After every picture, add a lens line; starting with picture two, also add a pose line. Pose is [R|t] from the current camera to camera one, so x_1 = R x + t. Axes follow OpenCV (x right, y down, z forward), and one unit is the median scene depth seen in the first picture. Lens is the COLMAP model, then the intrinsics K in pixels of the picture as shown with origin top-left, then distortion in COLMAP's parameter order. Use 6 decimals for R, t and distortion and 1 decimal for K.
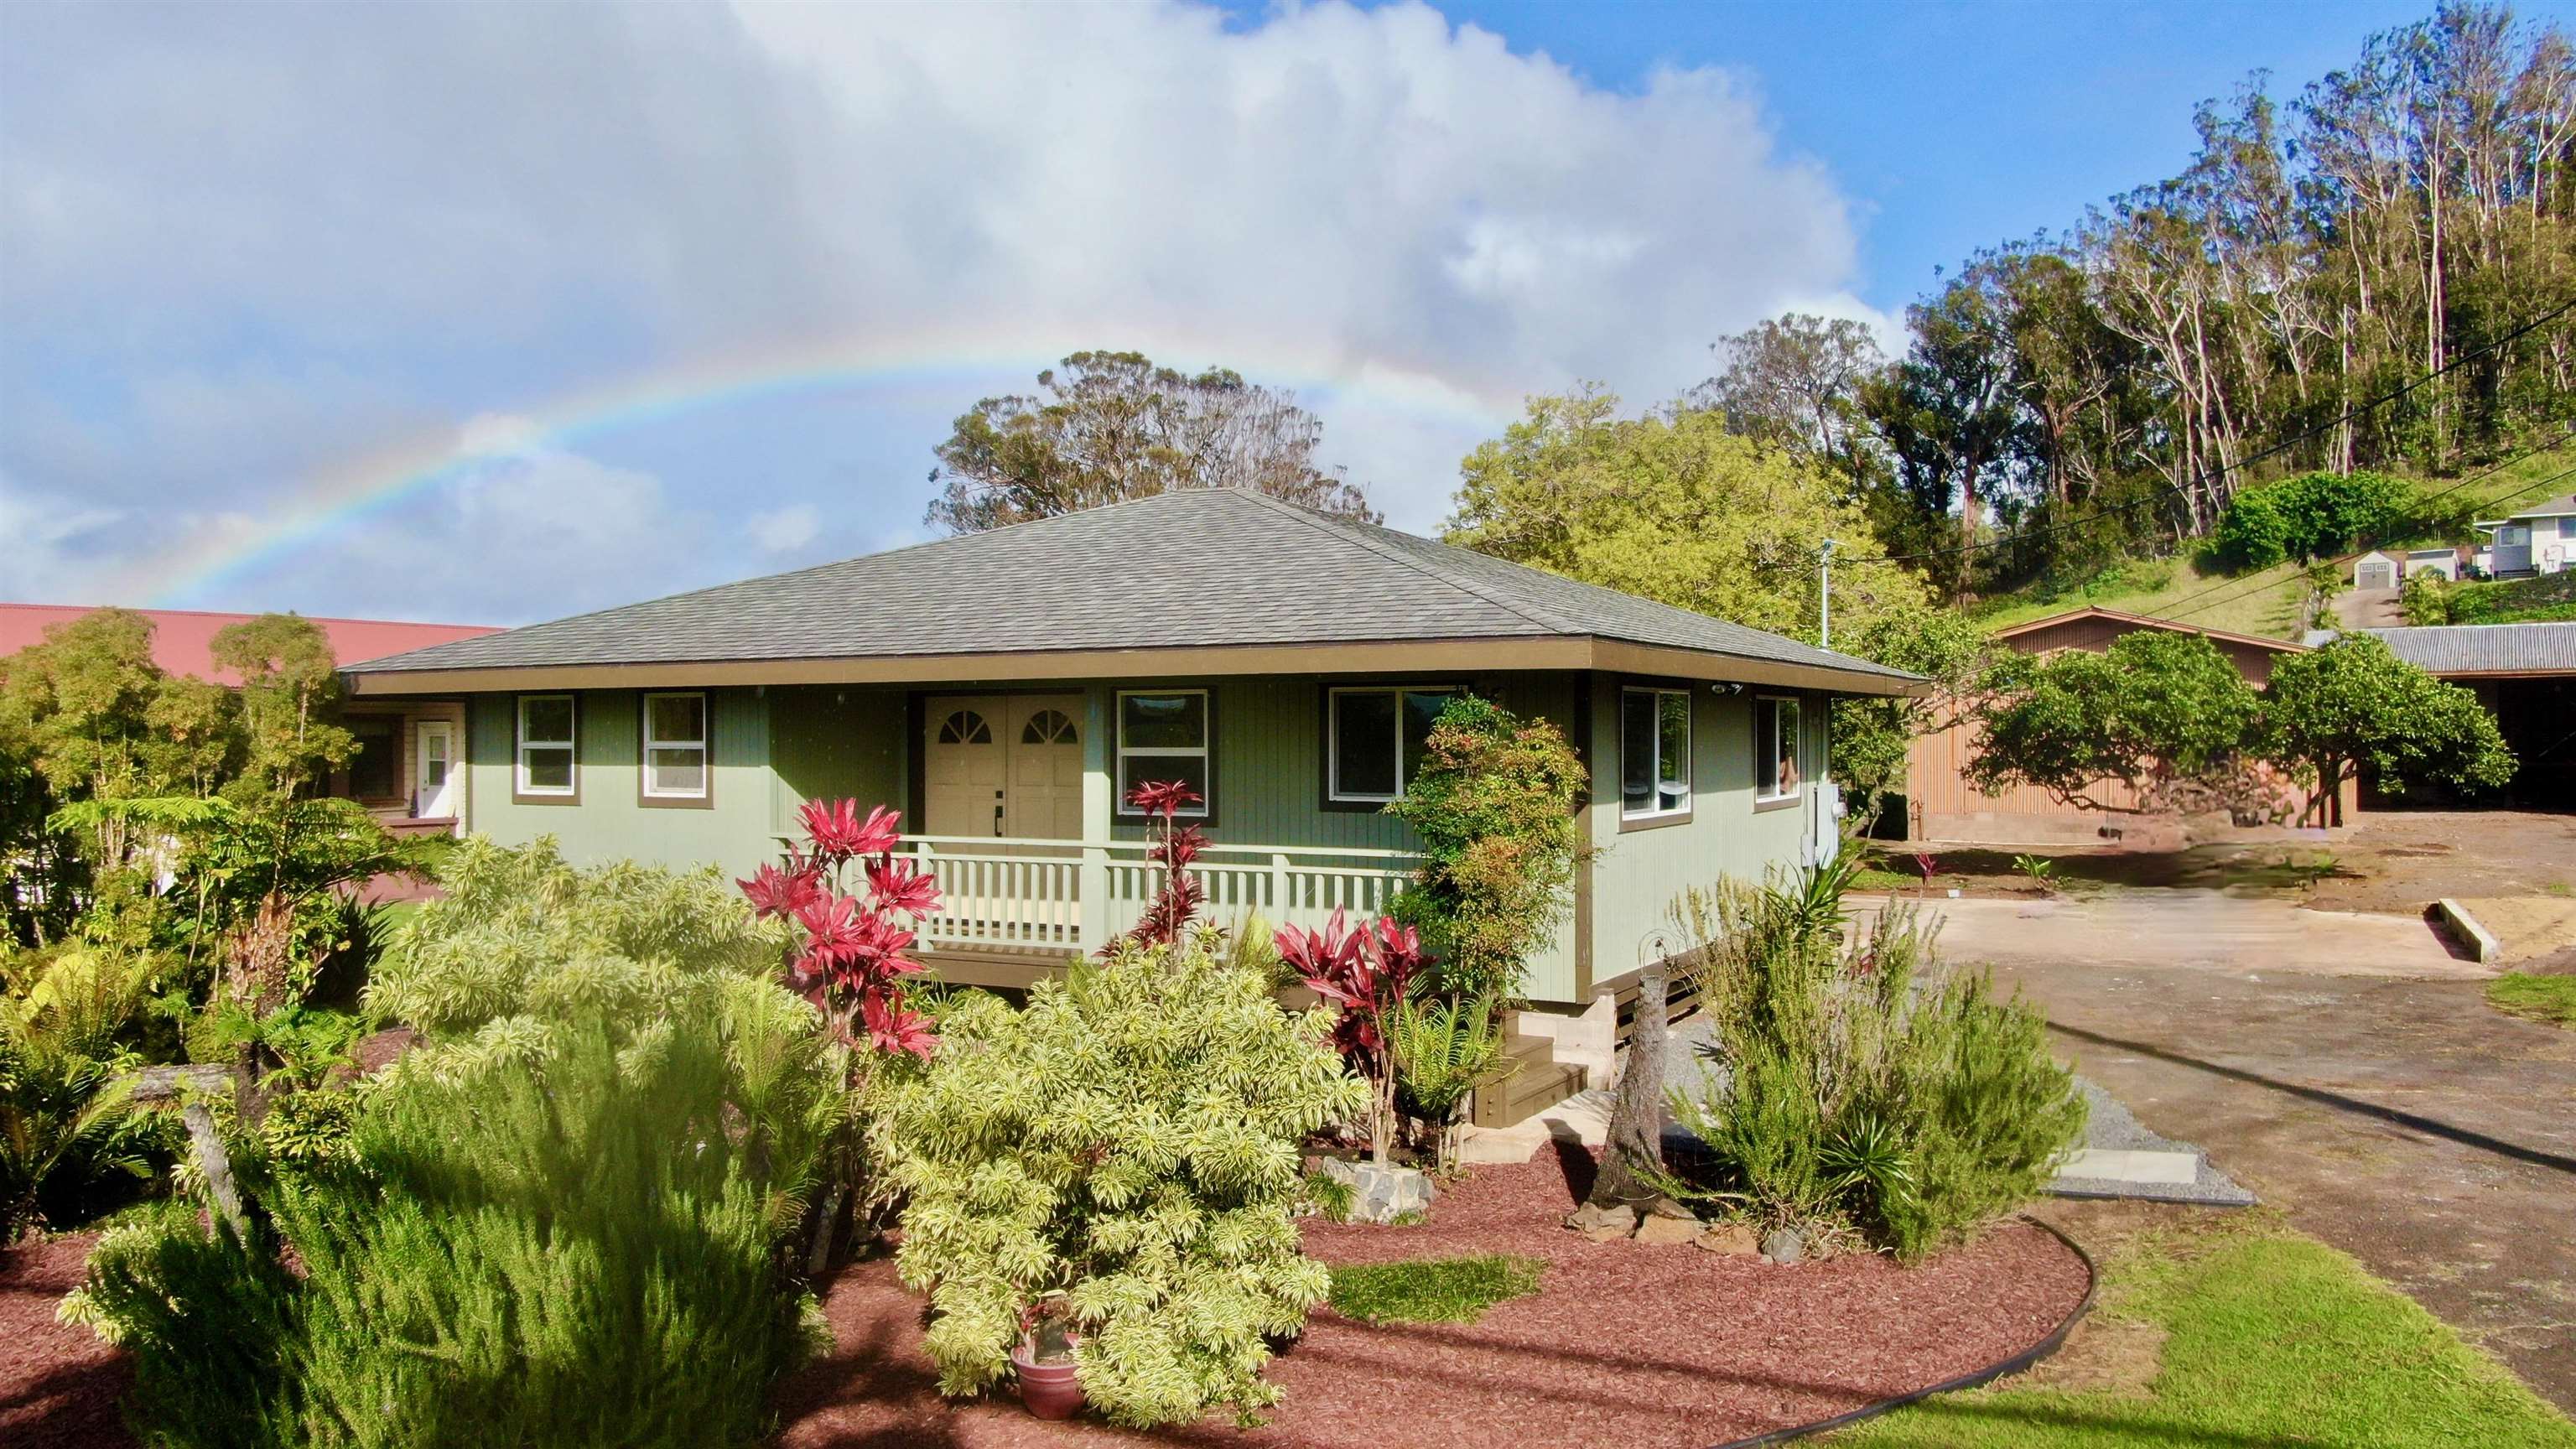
lens RADIAL K [[1845.5, 0, 1288.0], [0, 1845.5, 724.5], [0, 0, 1]] dist [-0.006169, 0.002966]
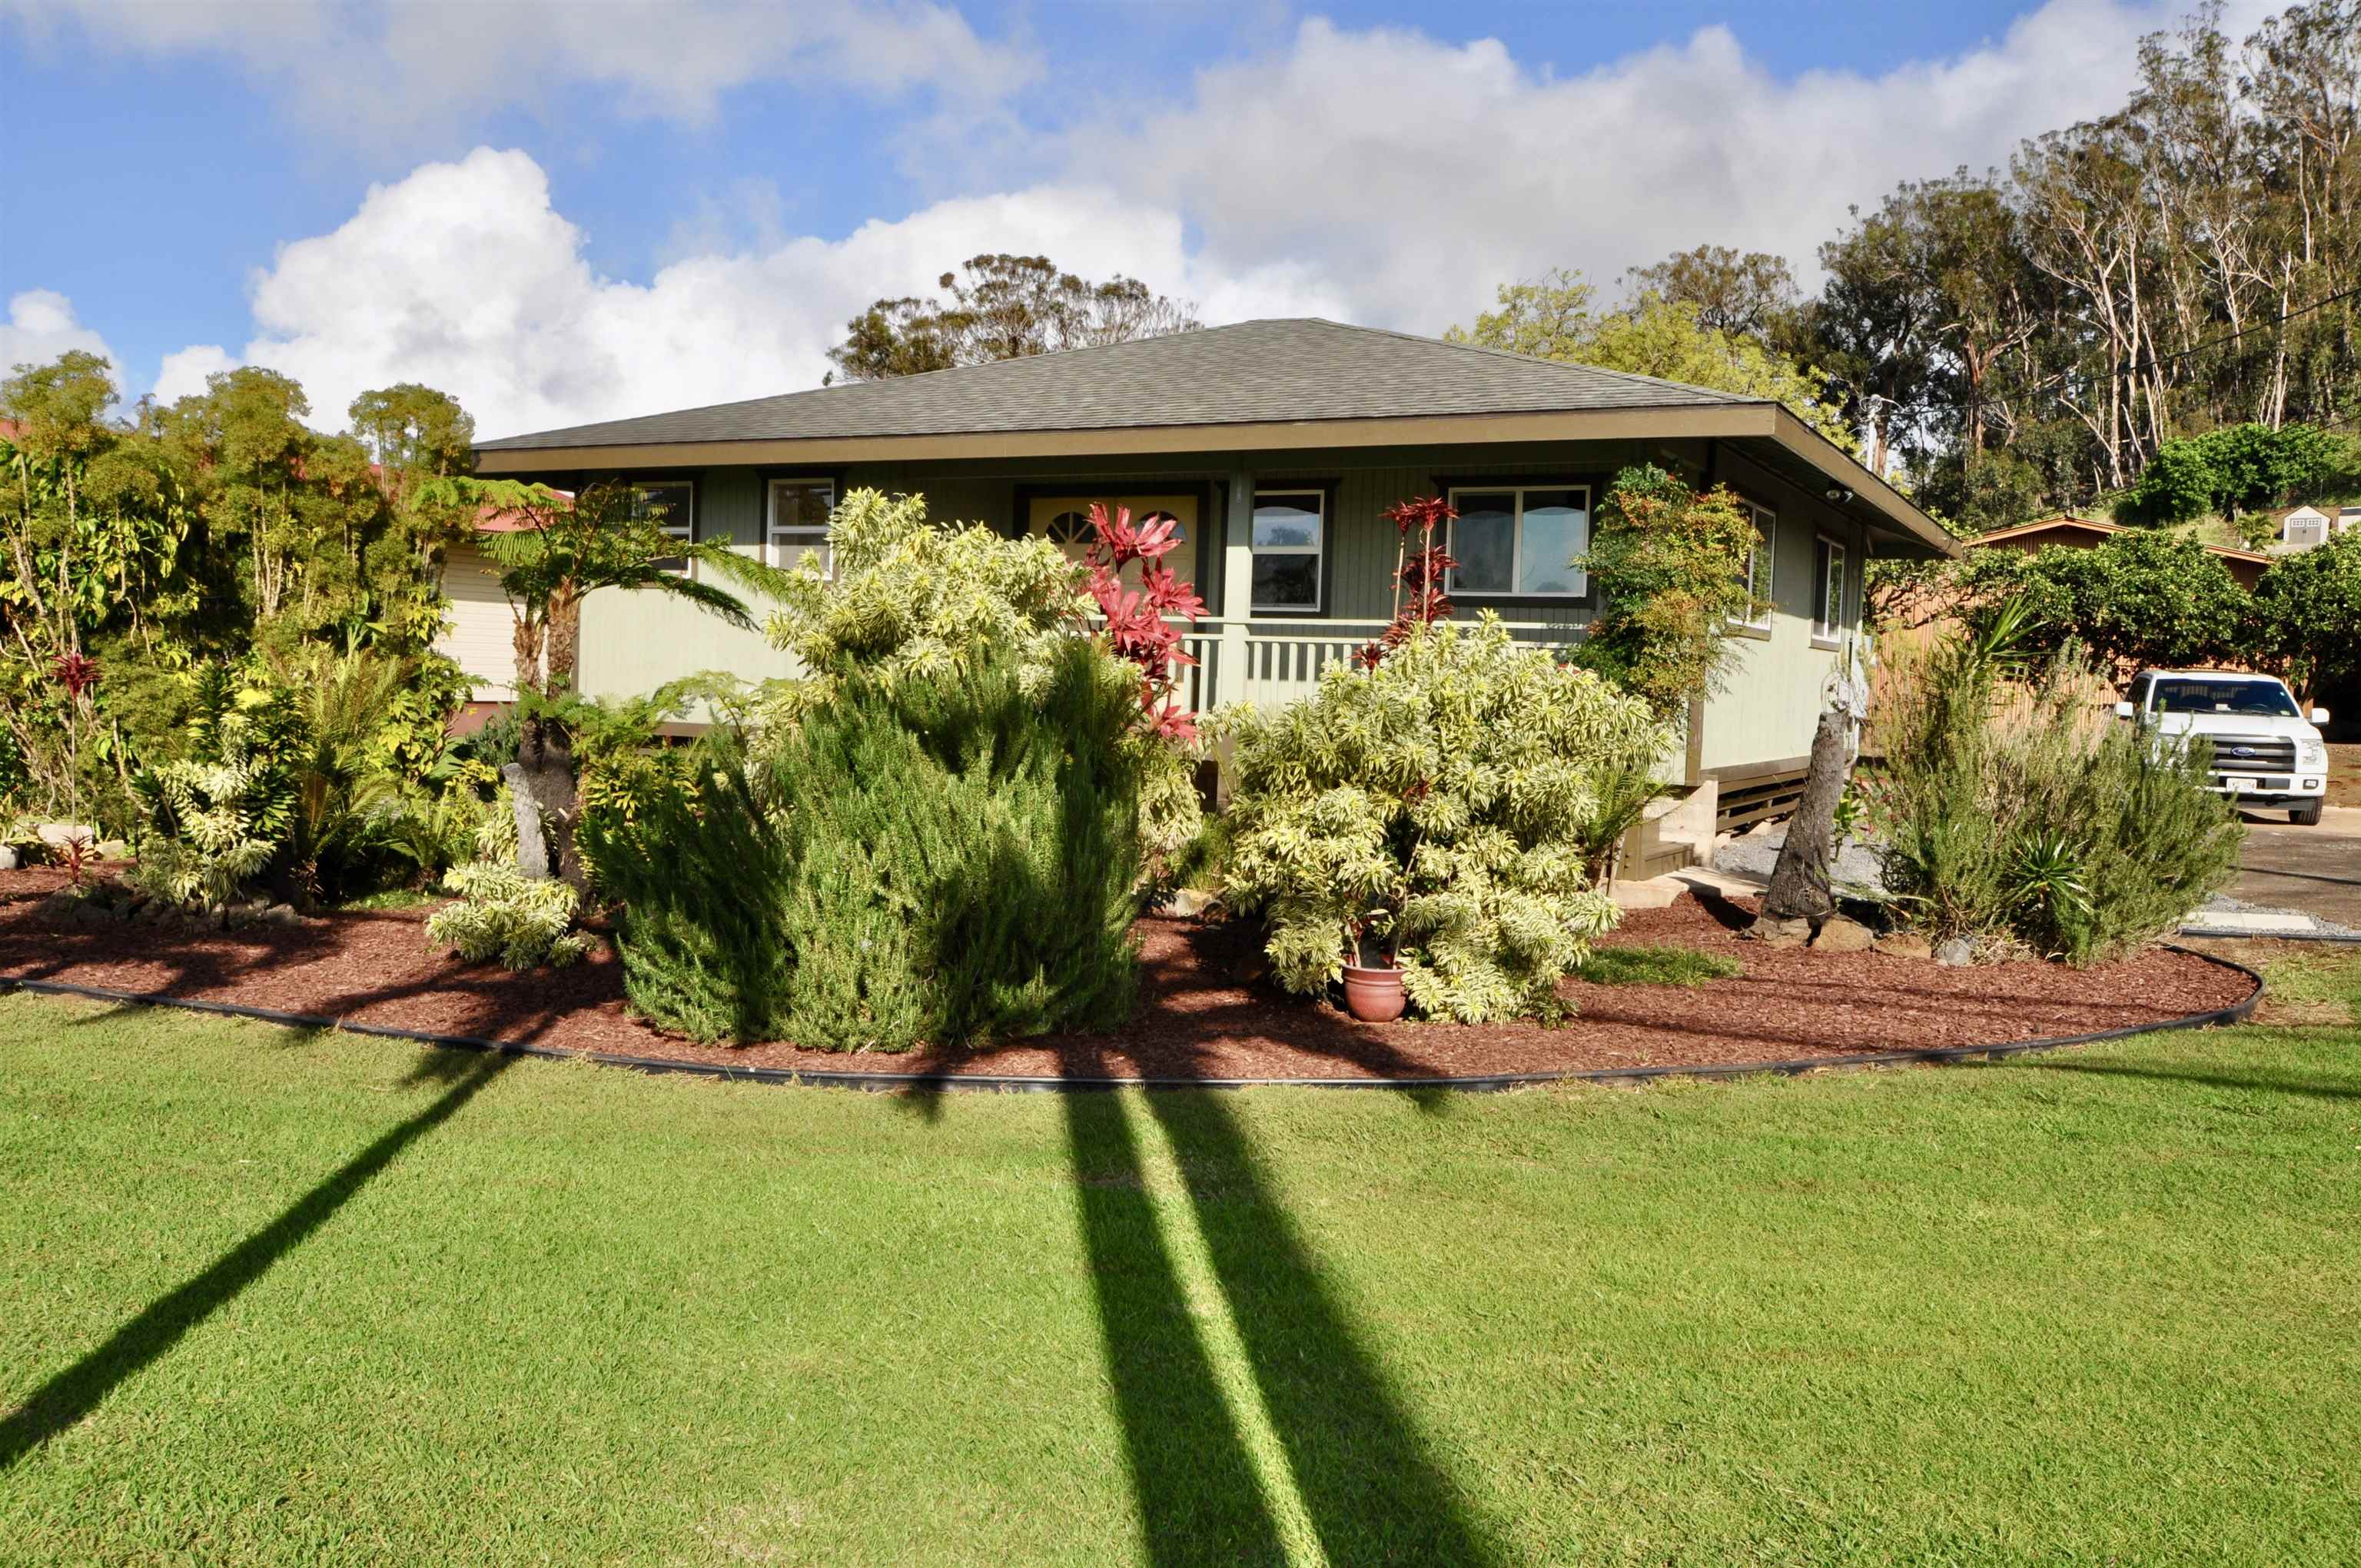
lens RADIAL K [[1885.7, 0, 1179.4], [0, 1885.7, 739.7], [0, 0, 1]] dist [0.051297, -0.007057]
pose [[0.999214, 0.036242, 0.016064, -0.015652], [-0.036863, 0.998510, 0.040244, 0.009345], [-0.014581, -0.040805, 0.999061, -0.008501]]
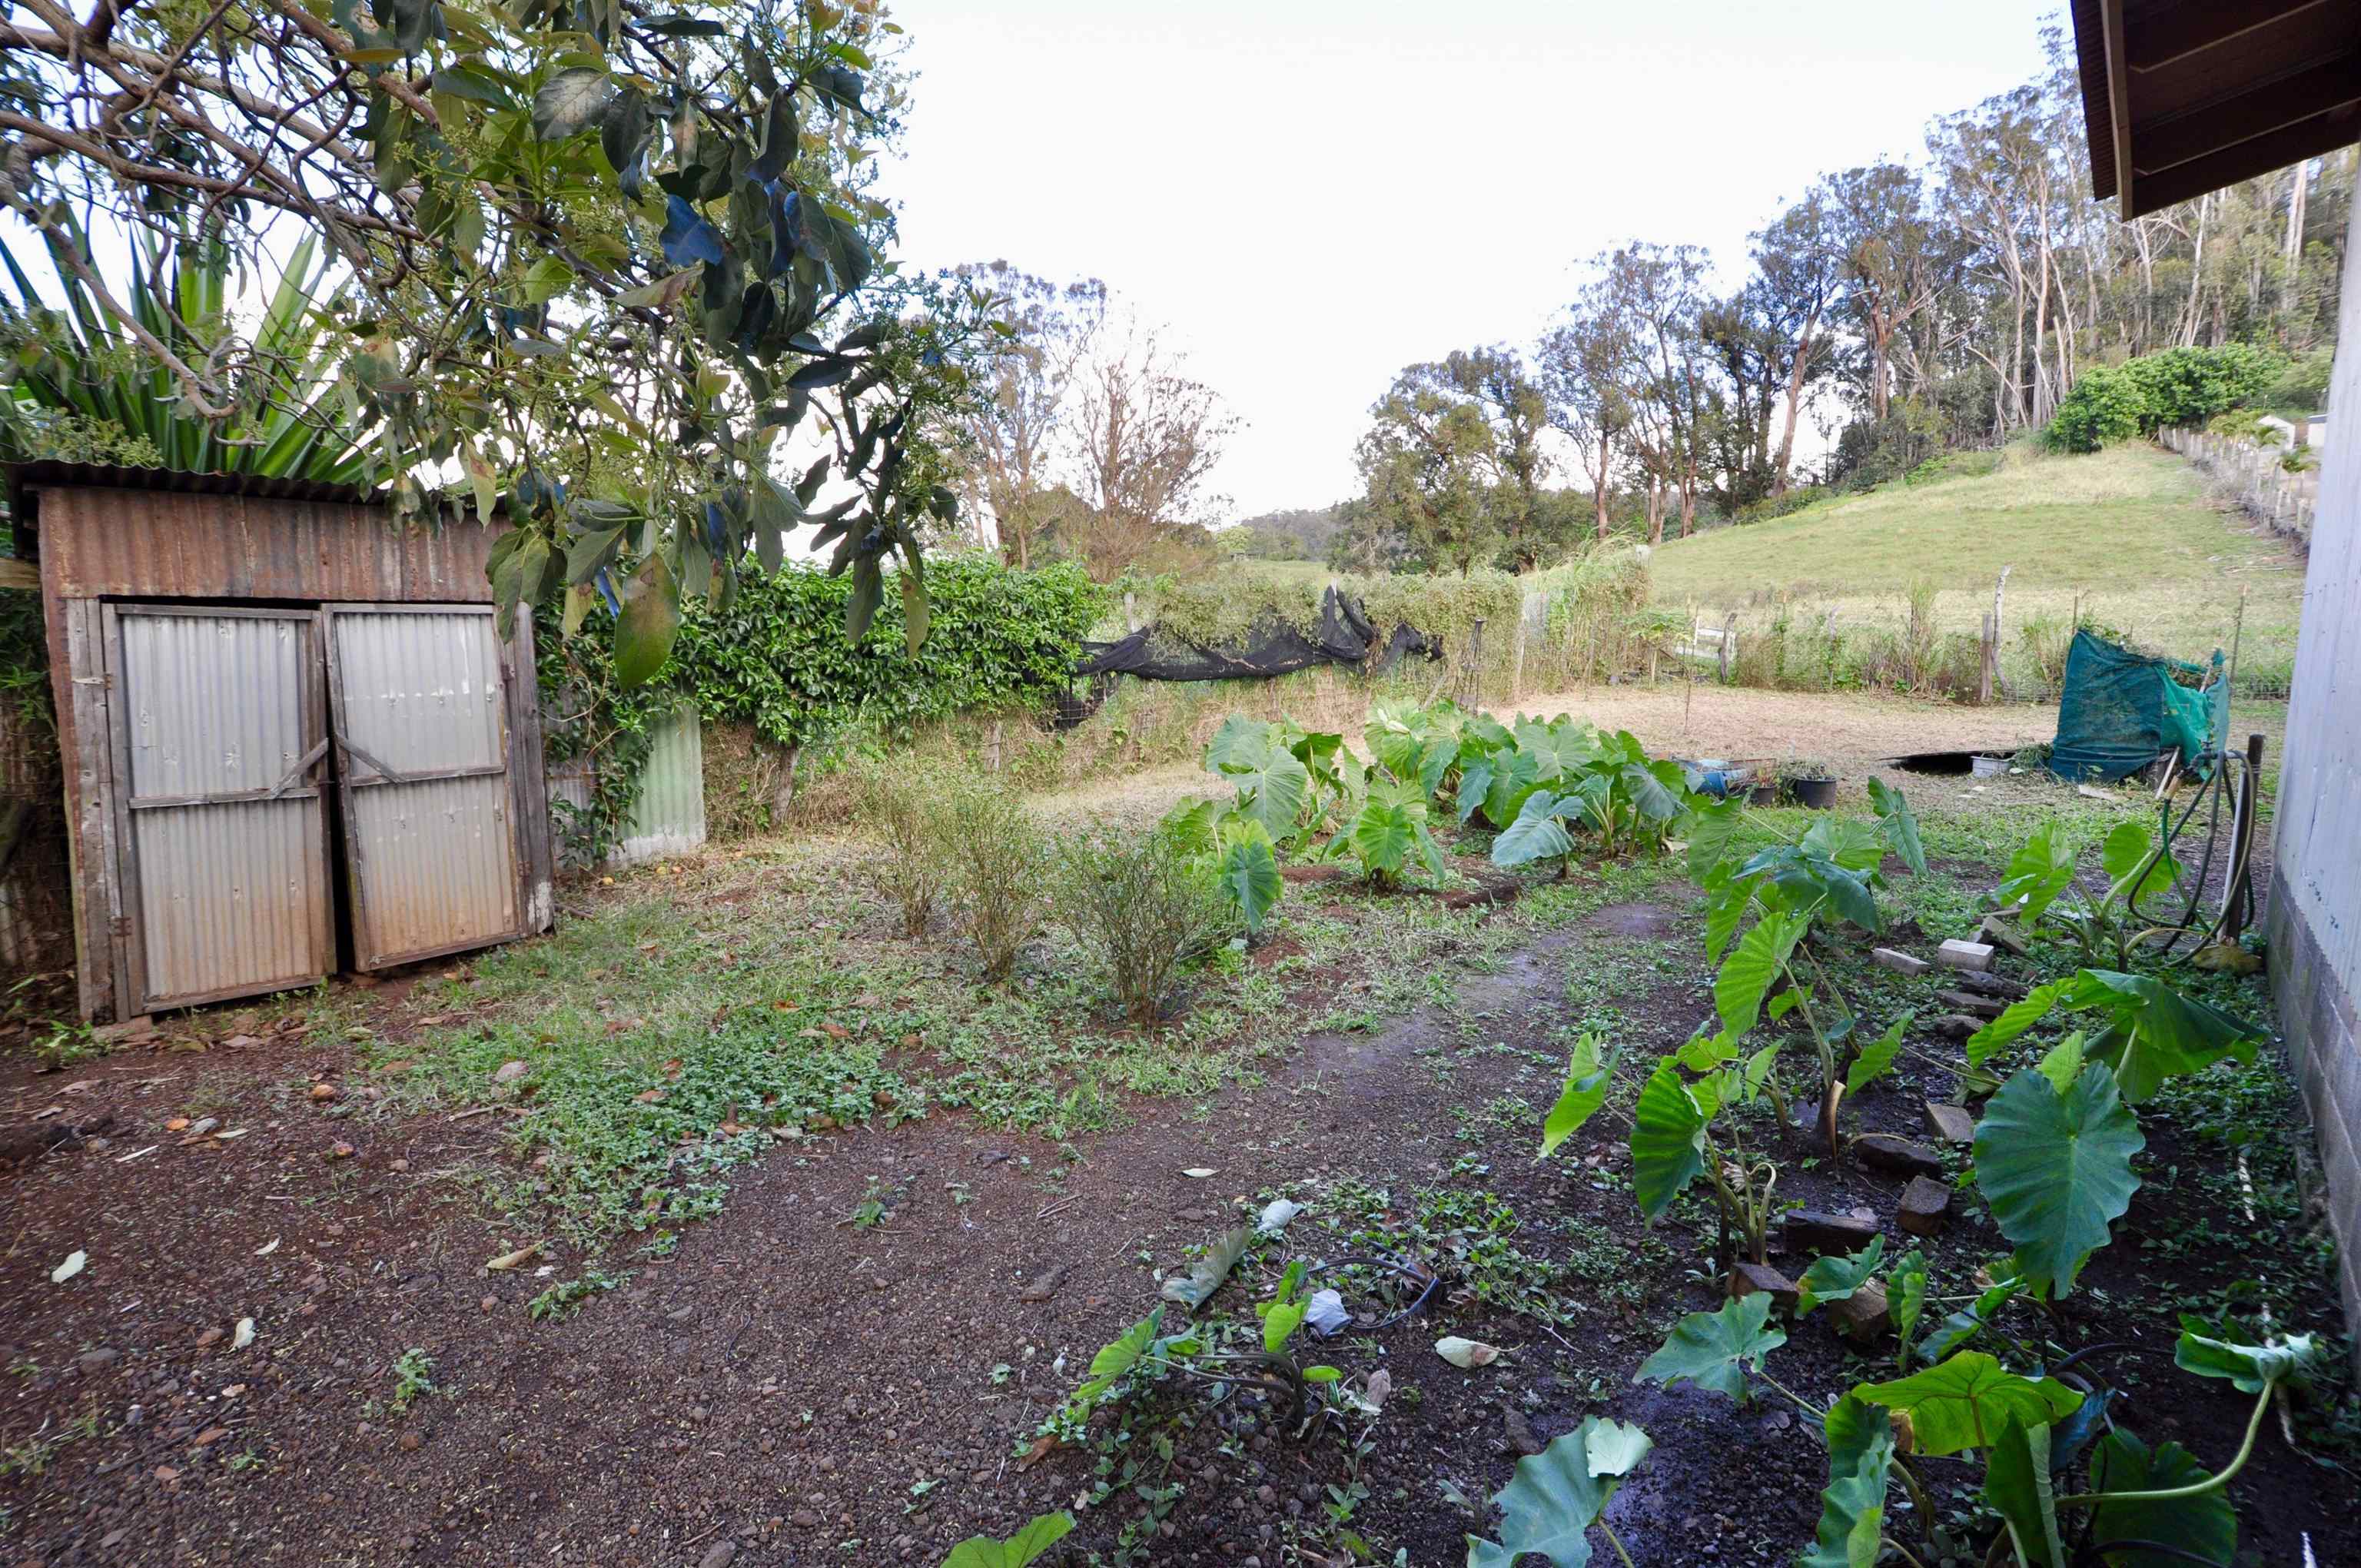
lens RADIAL K [[1029.4, 0, 1169.7], [0, 1029.4, 755.8], [0, 0, 1]] dist [0.010041, -0.019158]
pose [[0.986111, 0.034294, -0.162506, 0.126305], [-0.010435, 0.989310, 0.145457, 0.004360], [0.165757, -0.141741, 0.975927, 0.356592]]
